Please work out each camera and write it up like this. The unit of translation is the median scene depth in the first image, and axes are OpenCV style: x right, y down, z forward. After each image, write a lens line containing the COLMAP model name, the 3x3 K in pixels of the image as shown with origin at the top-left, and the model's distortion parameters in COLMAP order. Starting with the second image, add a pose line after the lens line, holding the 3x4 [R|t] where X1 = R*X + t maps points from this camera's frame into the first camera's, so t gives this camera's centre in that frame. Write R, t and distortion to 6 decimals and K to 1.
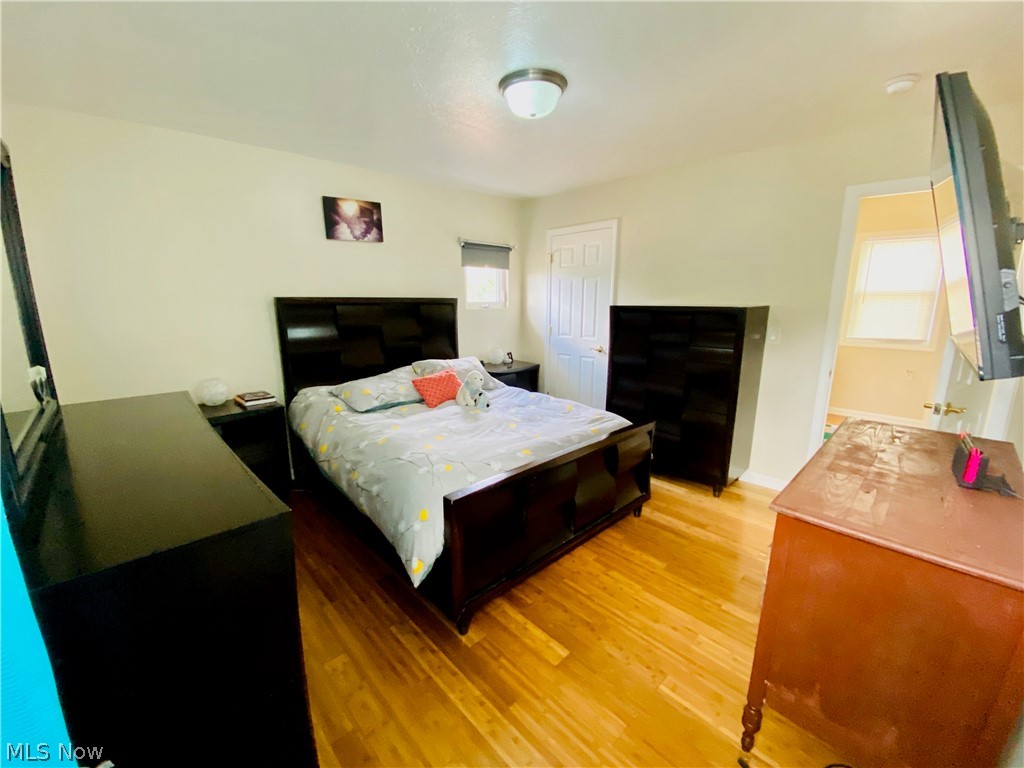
lens RADIAL K [[415.5, 0, 507.3], [0, 415.5, 385.0], [0, 0, 1]] dist [-0.000995, -0.011602]
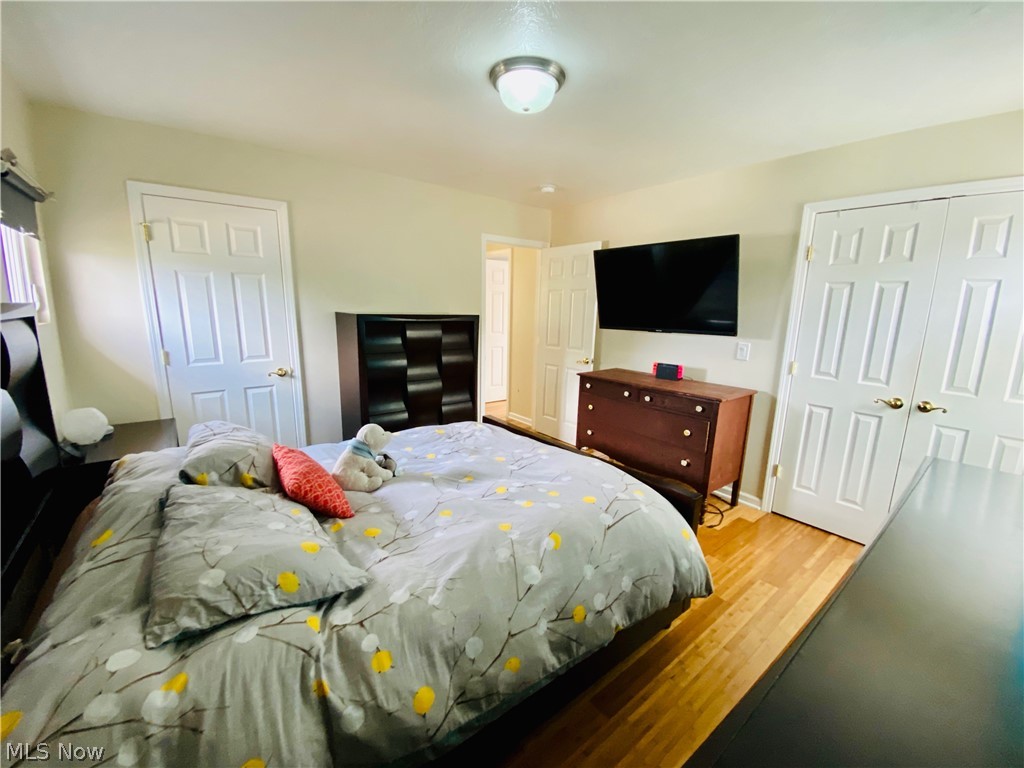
lens RADIAL K [[415.5, 0, 508.5], [0, 415.5, 385.7], [0, 0, 1]] dist [-0.000995, -0.011602]
pose [[0.084061, -0.183250, 0.979466, -0.511078], [0.184219, 0.968859, 0.165456, -0.119994], [-0.979284, 0.166527, 0.115202, 0.560221]]
